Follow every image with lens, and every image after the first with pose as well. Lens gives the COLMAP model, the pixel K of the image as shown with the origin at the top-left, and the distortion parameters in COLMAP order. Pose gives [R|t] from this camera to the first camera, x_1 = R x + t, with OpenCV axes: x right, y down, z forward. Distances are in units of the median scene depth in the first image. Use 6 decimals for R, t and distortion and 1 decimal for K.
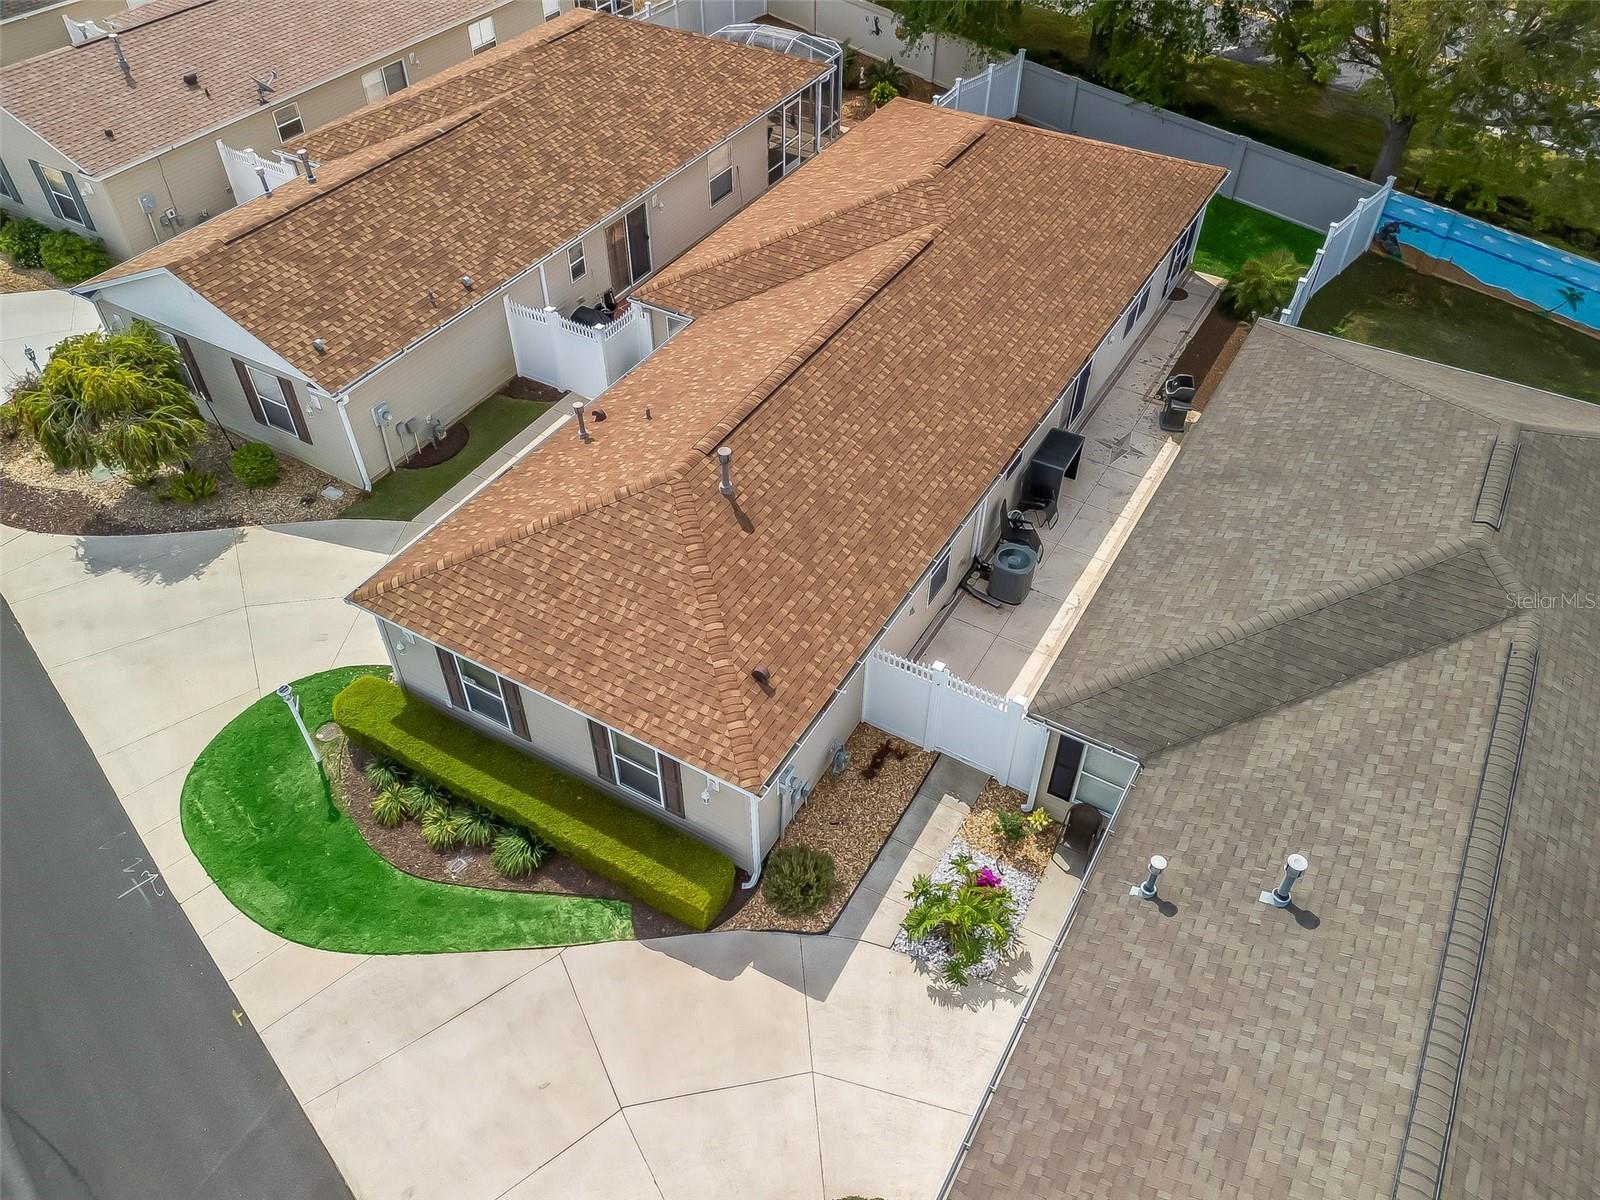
lens RADIAL K [[1174.4, 0, 800.0], [0, 1174.4, 600.0], [0, 0, 1]] dist [0.116401, -0.152518]
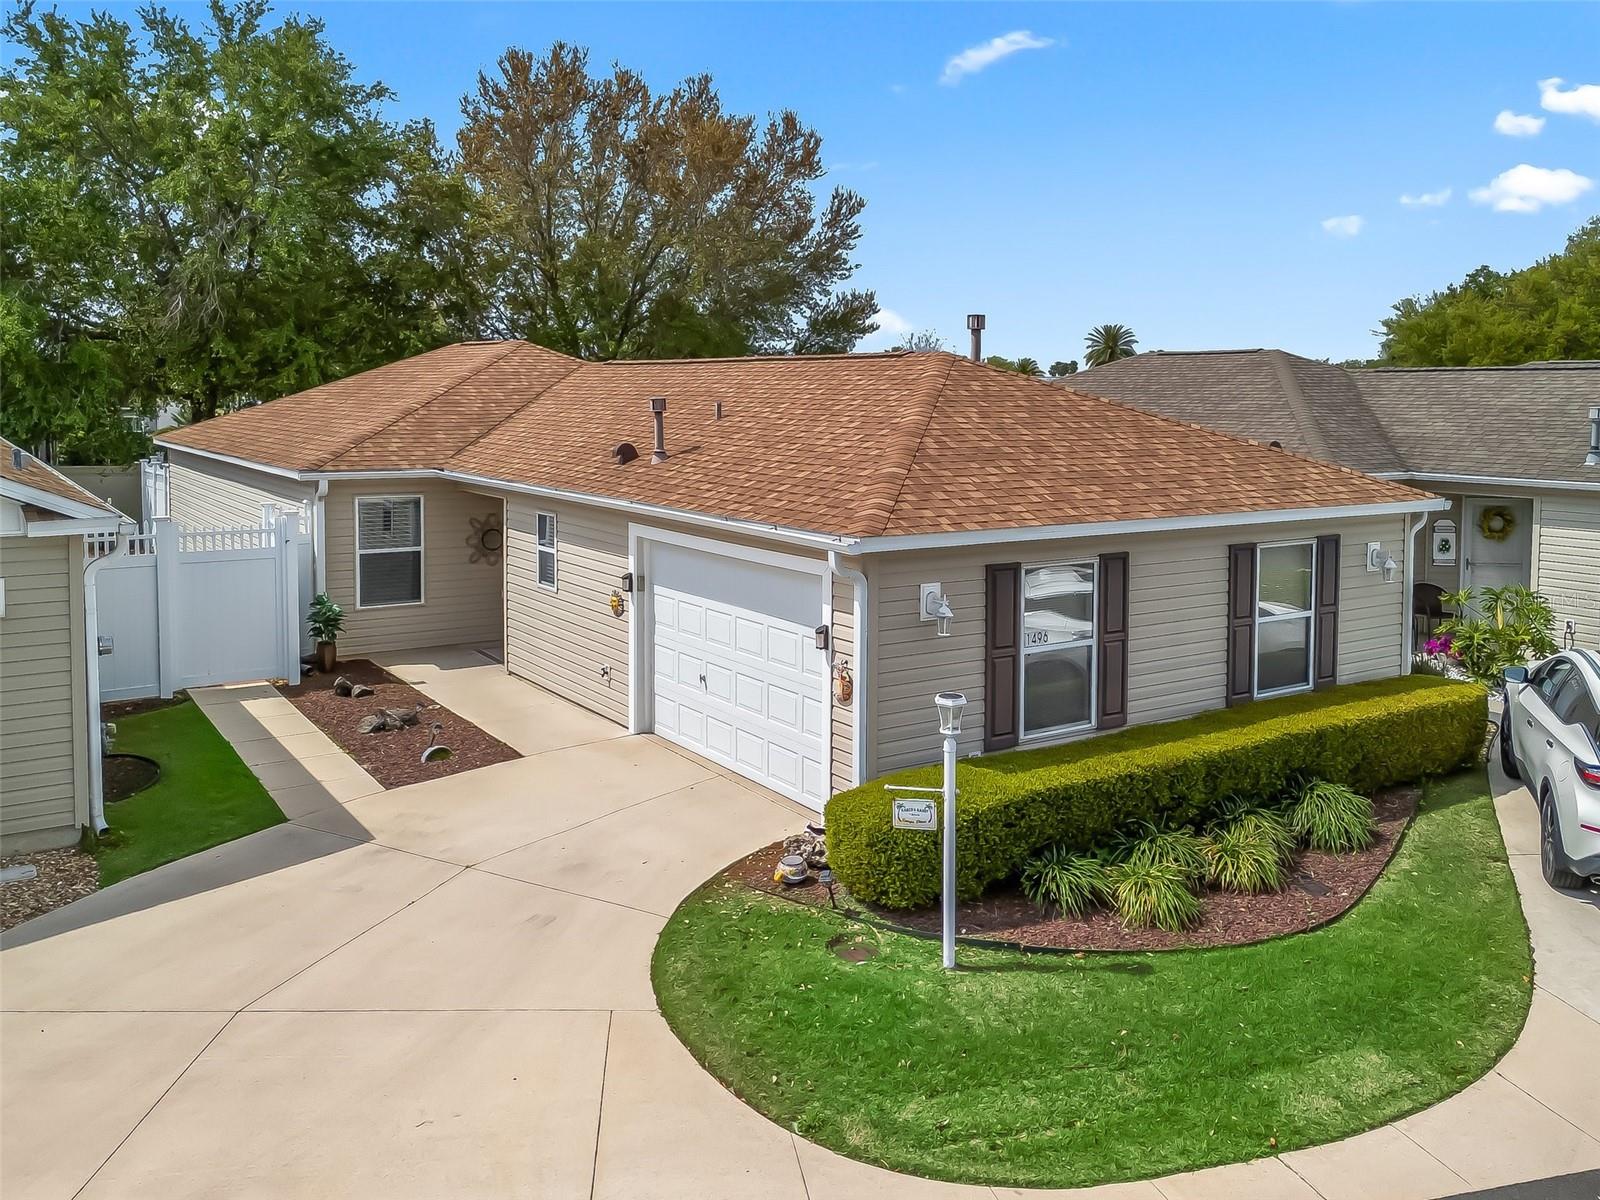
lens RADIAL K [[1312.1, 0, 841.2], [0, 1312.1, 599.0], [0, 0, 1]] dist [0.055705, -0.007127]
pose [[0.421551, -0.037544, 0.906027, -0.703384], [0.627143, 0.733735, -0.261389, 0.124763], [-0.654970, 0.678398, 0.332852, 0.696923]]
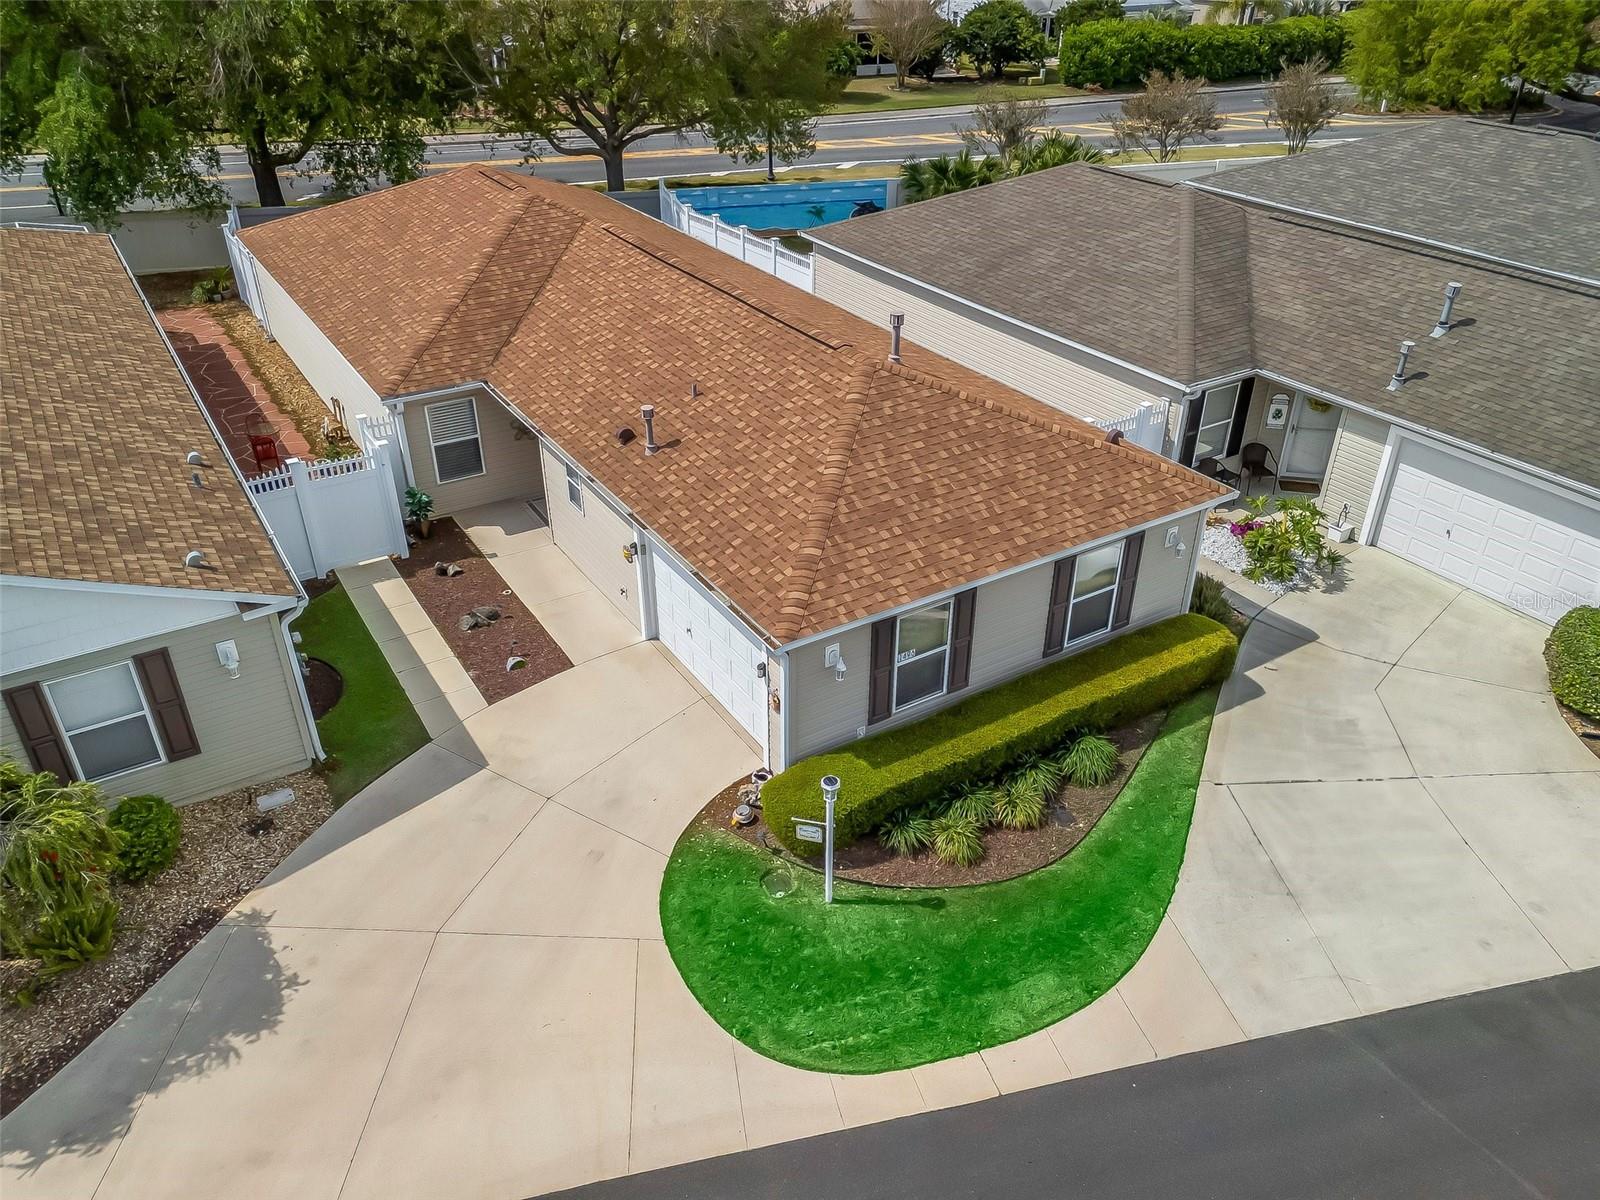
lens RADIAL K [[1174.4, 0, 800.0], [0, 1174.4, 600.0], [0, 0, 1]] dist [0.116401, -0.152518]
pose [[0.462540, -0.459190, 0.758420, -0.741716], [0.615216, 0.782196, 0.098382, -0.070147], [-0.638409, 0.421087, 0.644298, 0.426190]]
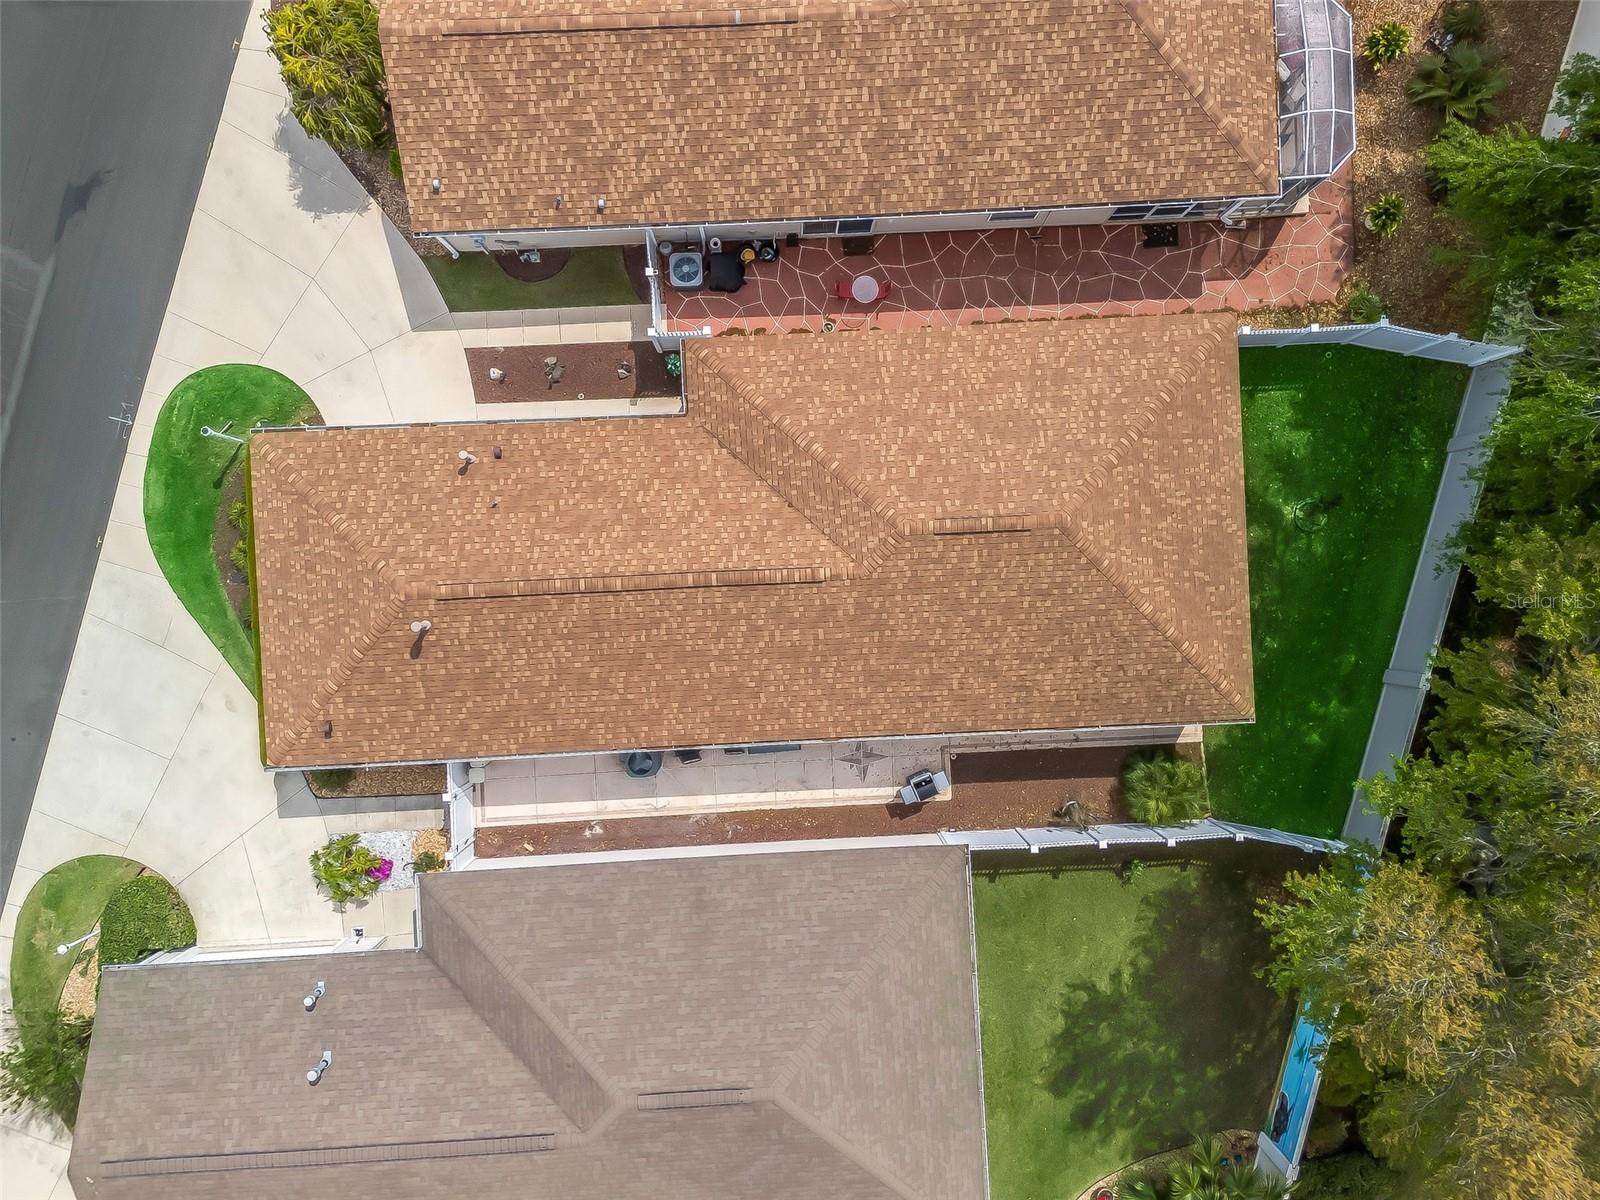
lens RADIAL K [[1174.4, 0, 800.0], [0, 1174.4, 600.0], [0, 0, 1]] dist [0.116401, -0.152518]
pose [[0.544359, 0.838789, 0.010310, 0.109616], [-0.588940, 0.373402, 0.716743, -1.104258], [0.597346, -0.396238, 0.697261, 0.256405]]
